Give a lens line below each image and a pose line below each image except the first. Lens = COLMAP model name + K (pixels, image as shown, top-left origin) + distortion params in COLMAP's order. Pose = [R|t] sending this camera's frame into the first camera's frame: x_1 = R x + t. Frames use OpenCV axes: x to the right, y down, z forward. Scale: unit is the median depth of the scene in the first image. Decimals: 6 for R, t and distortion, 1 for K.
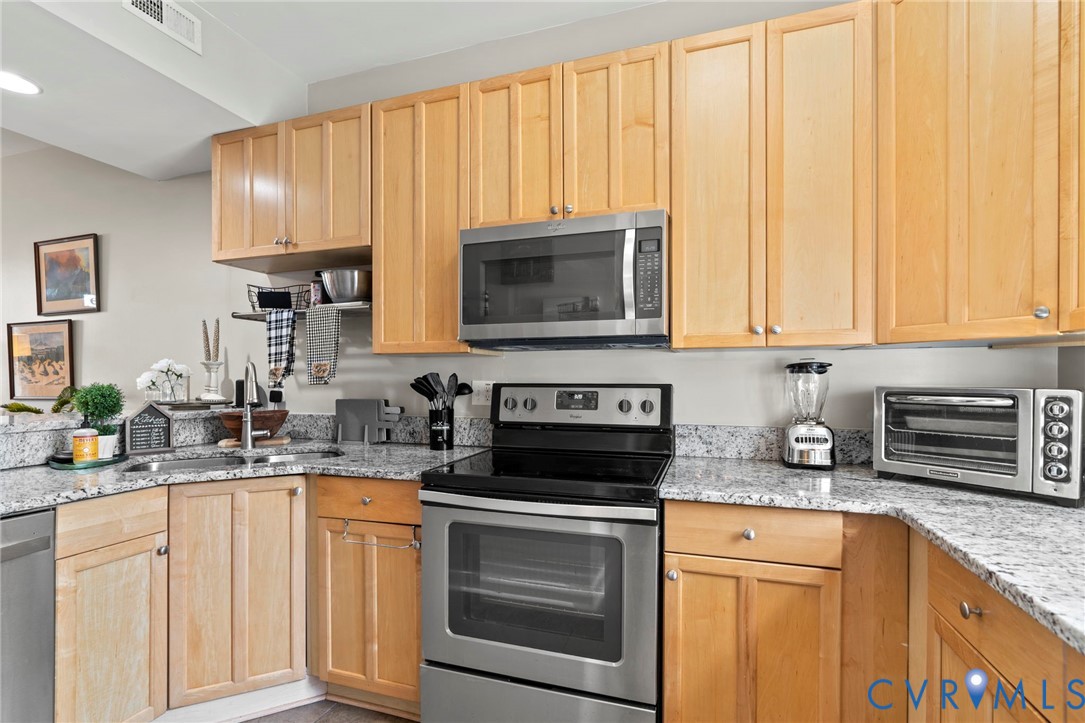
lens RADIAL K [[502.9, 0, 541.0], [0, 502.9, 385.1], [0, 0, 1]] dist [-0.000061, 0.000151]
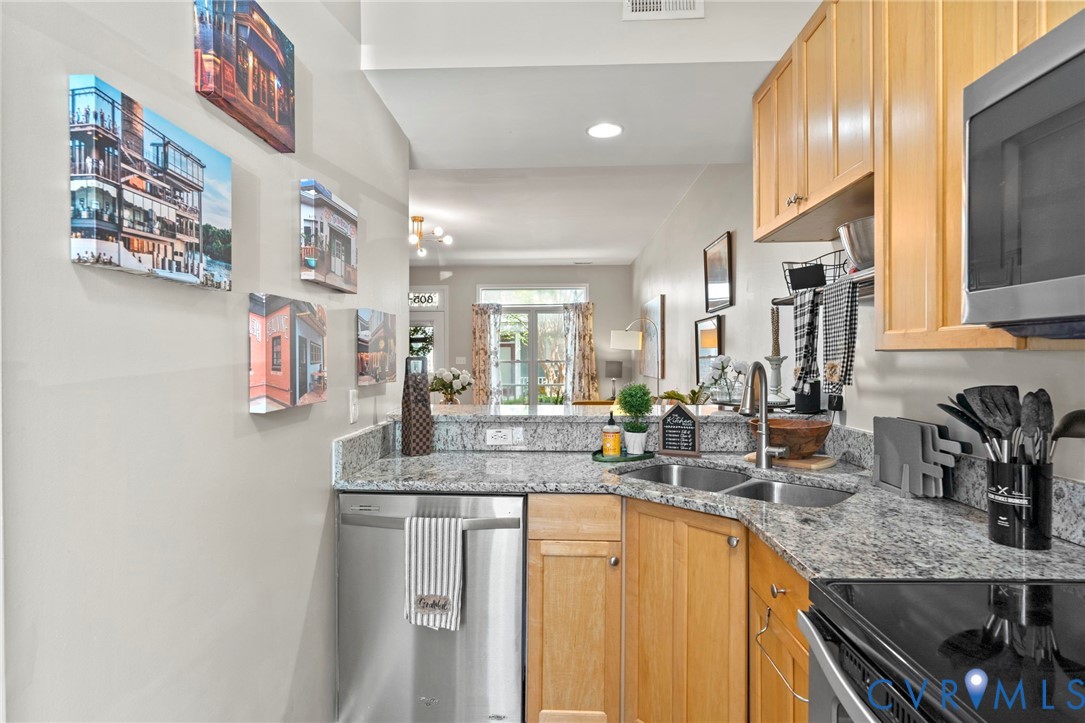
lens RADIAL K [[571.5, 0, 542.5], [0, 571.5, 361.5], [0, 0, 1]] dist [0.001979, 0.000278]
pose [[0.287274, 0.007798, -0.957817, 0.201949], [-0.010177, 0.999935, 0.005089, -0.047309], [0.957794, 0.008286, 0.287335, 0.407298]]
